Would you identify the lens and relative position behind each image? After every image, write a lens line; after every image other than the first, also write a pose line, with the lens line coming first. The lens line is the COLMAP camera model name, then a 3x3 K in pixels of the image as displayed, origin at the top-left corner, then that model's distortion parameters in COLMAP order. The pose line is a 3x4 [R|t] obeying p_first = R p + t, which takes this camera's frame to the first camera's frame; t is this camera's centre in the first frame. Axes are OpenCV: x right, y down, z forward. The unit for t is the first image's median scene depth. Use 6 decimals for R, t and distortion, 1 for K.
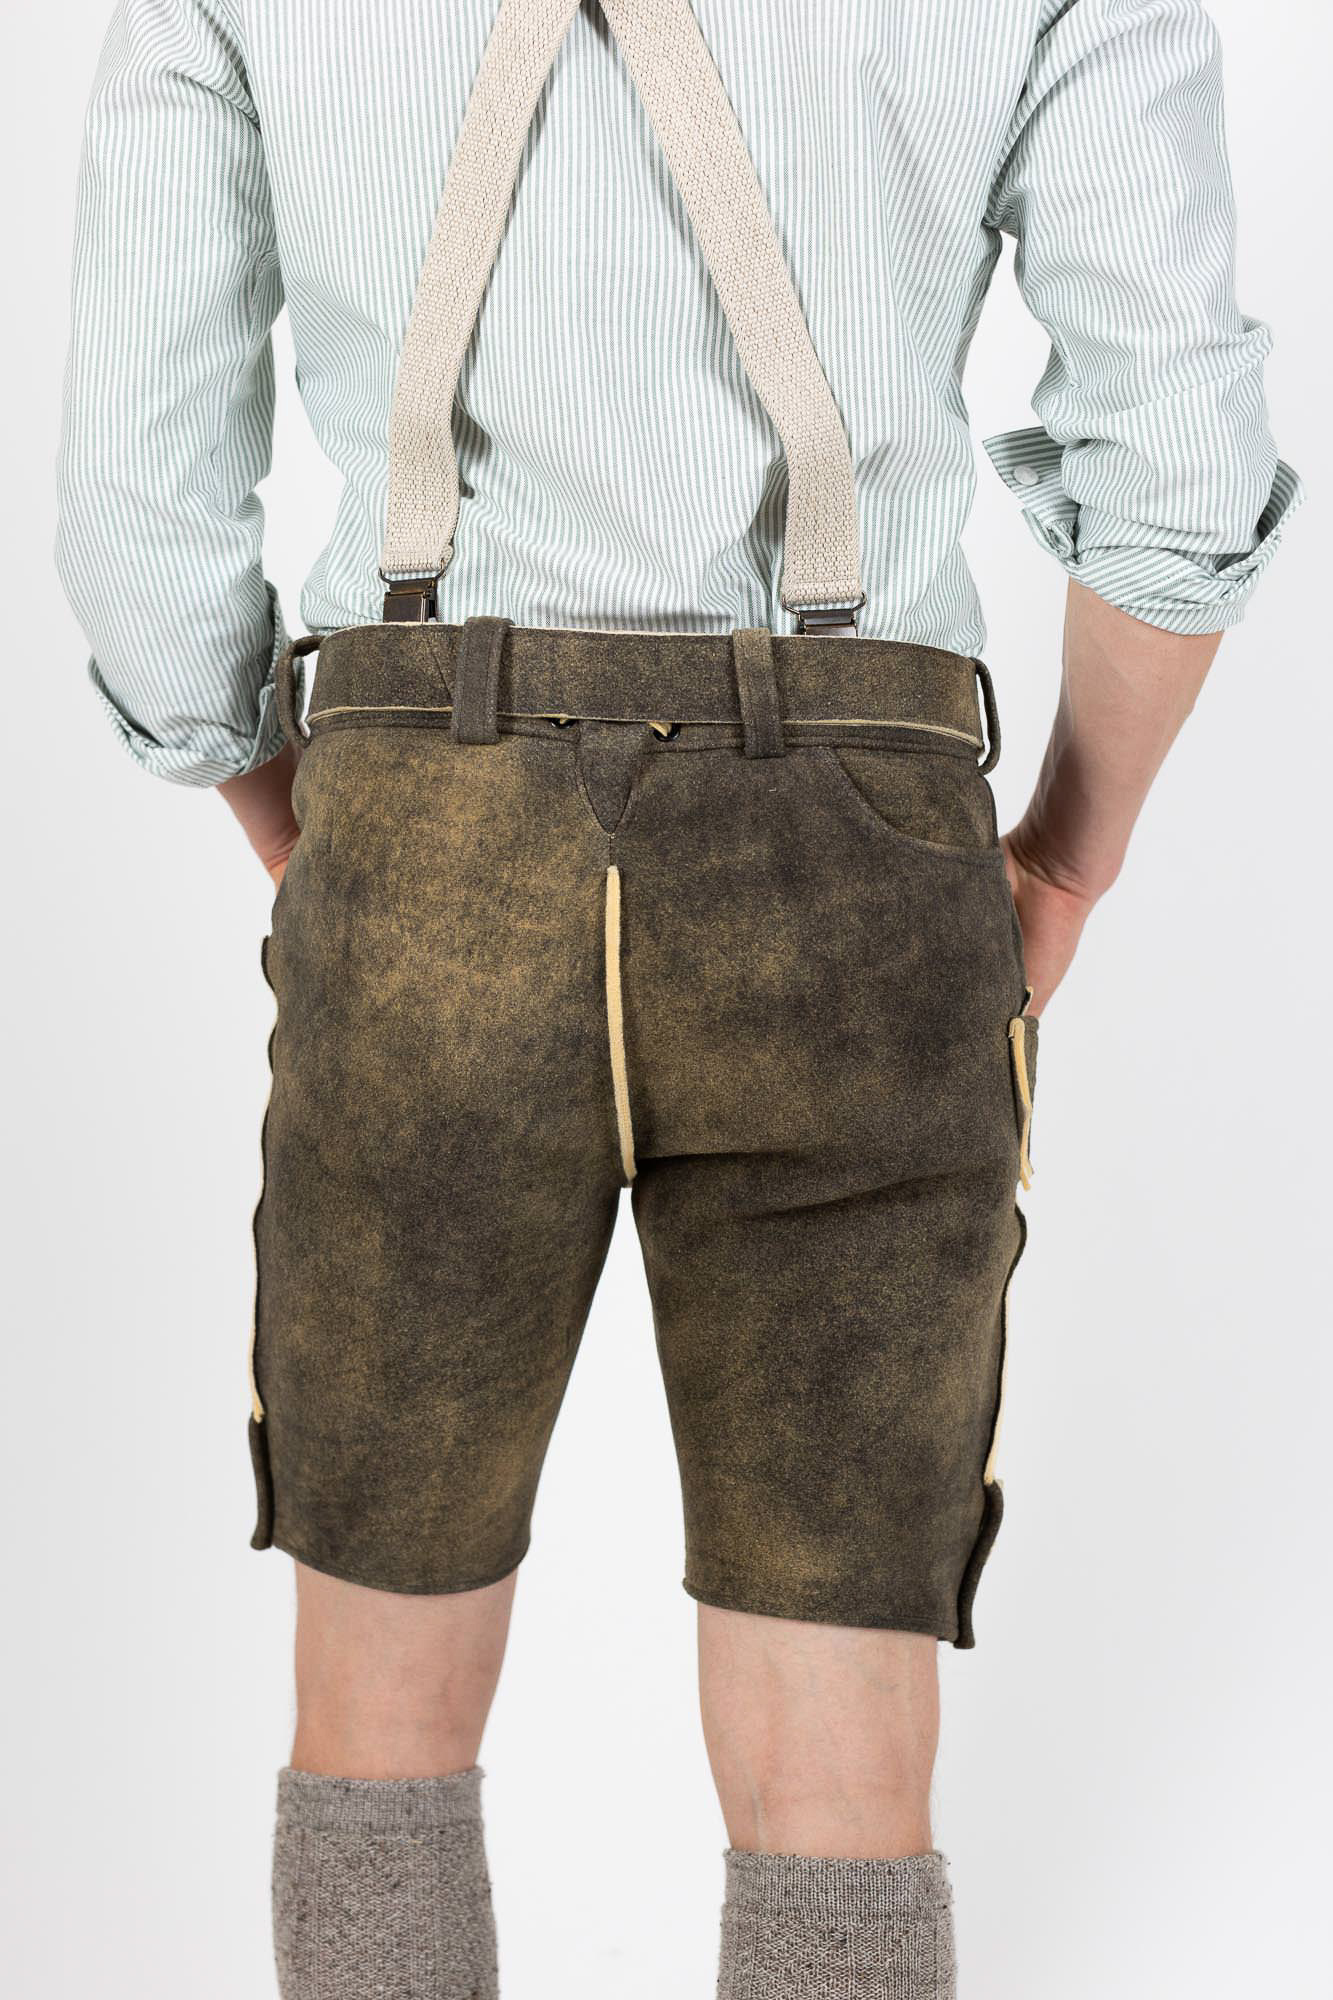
lens RADIAL K [[3030.4, 0, 649.8], [0, 3030.4, 998.8], [0, 0, 1]] dist [0.056549, 0.000000]
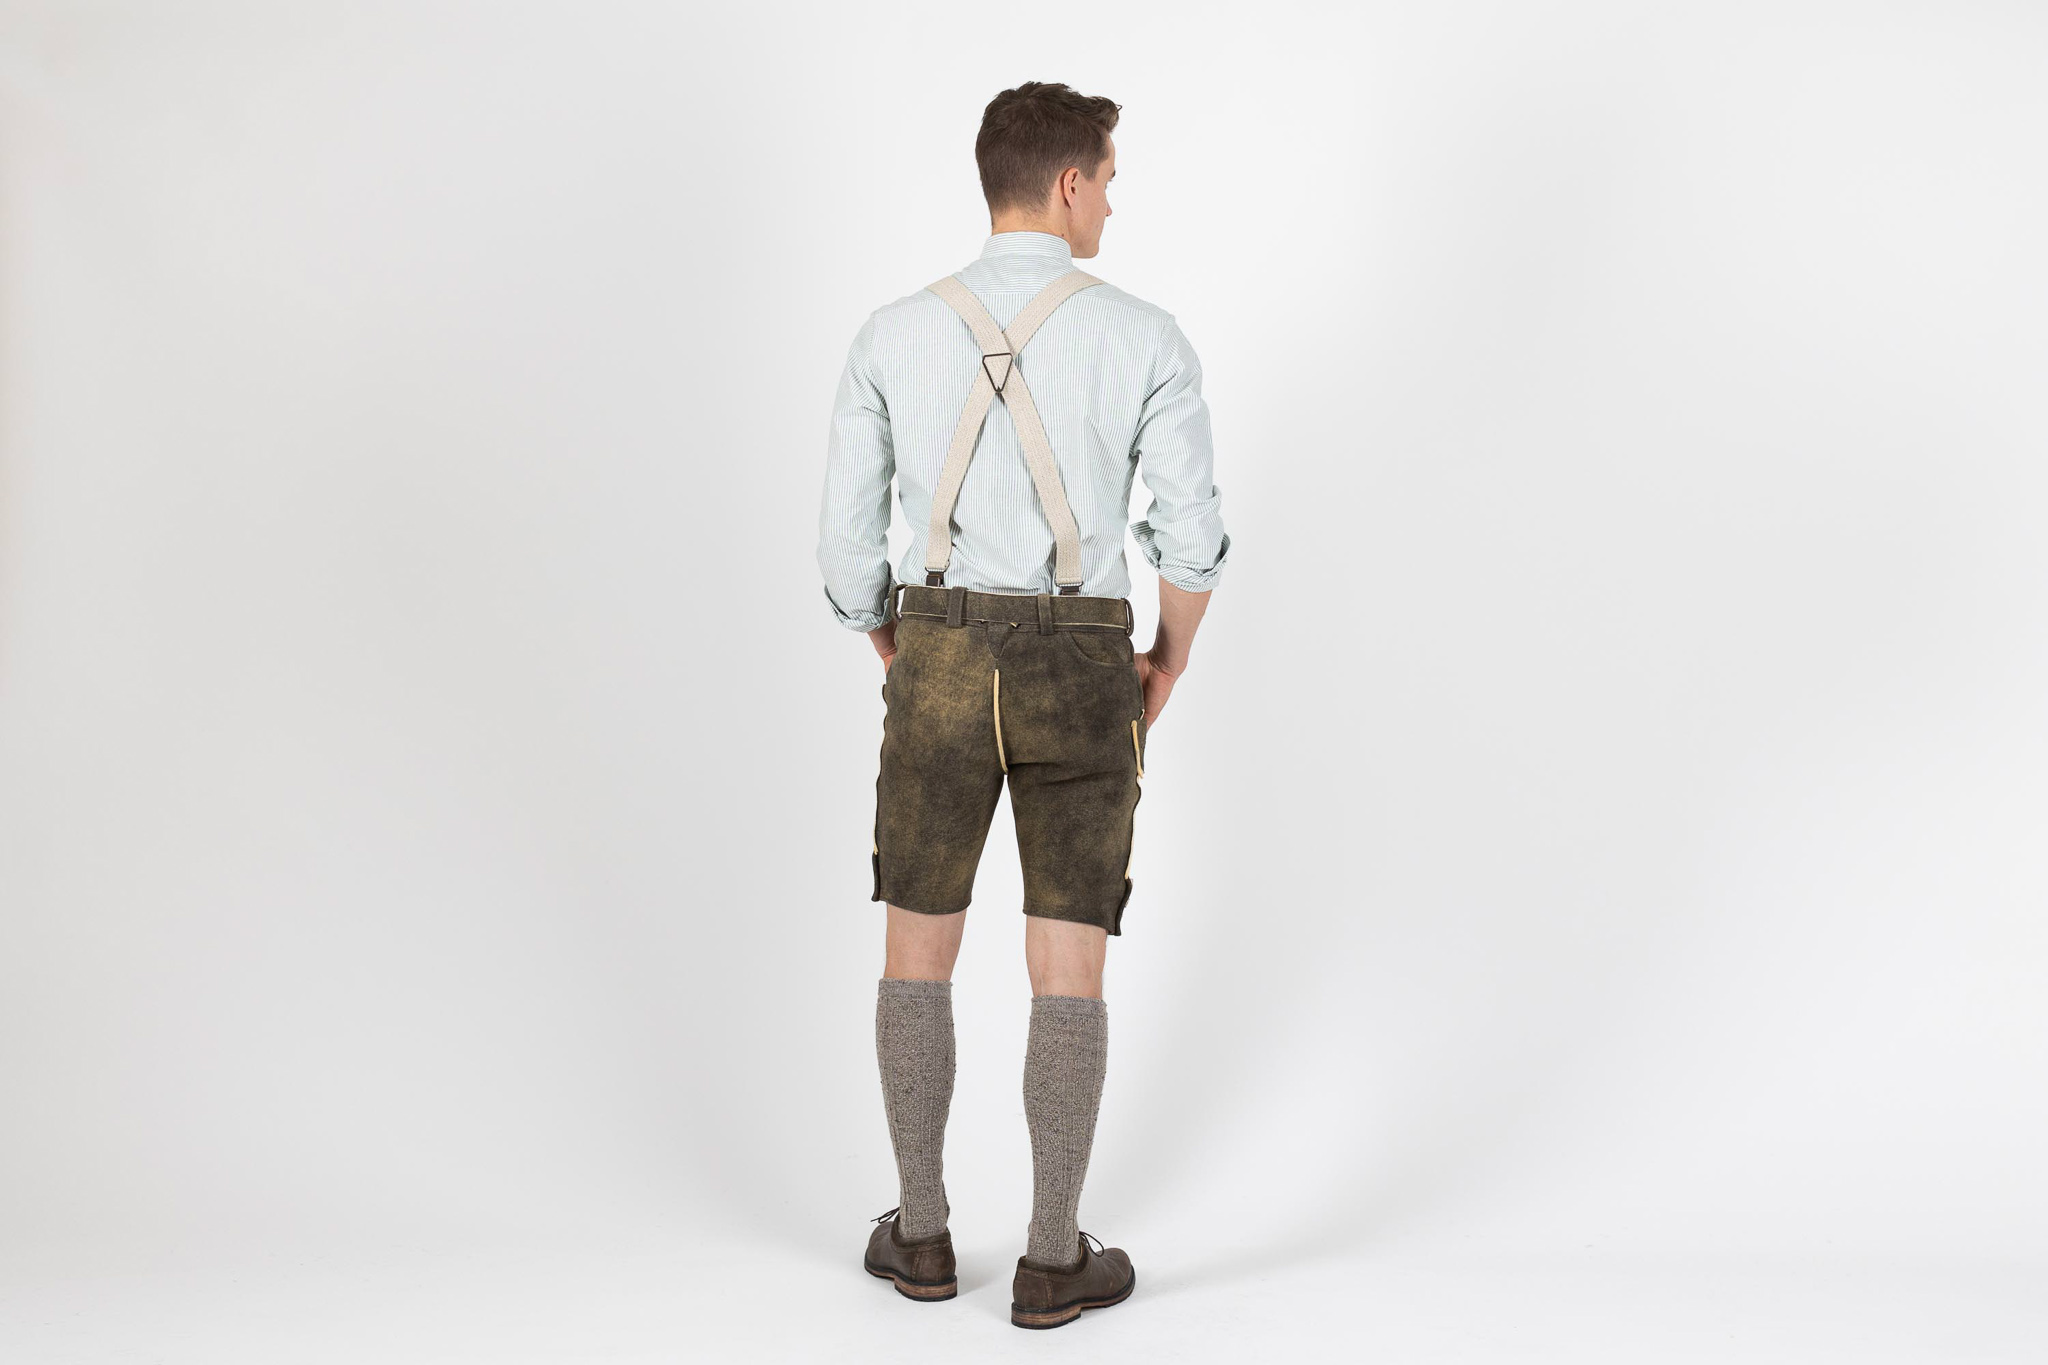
lens RADIAL K [[3103.1, 0, 1032.2], [0, 3103.1, 683.9], [0, 0, 1]] dist [0.056549, 0.000000]
pose [[0.998061, 0.027655, -0.055760, 0.190677], [-0.026821, 0.999518, 0.015641, -0.075027], [0.056166, -0.014115, 0.998322, -2.062333]]
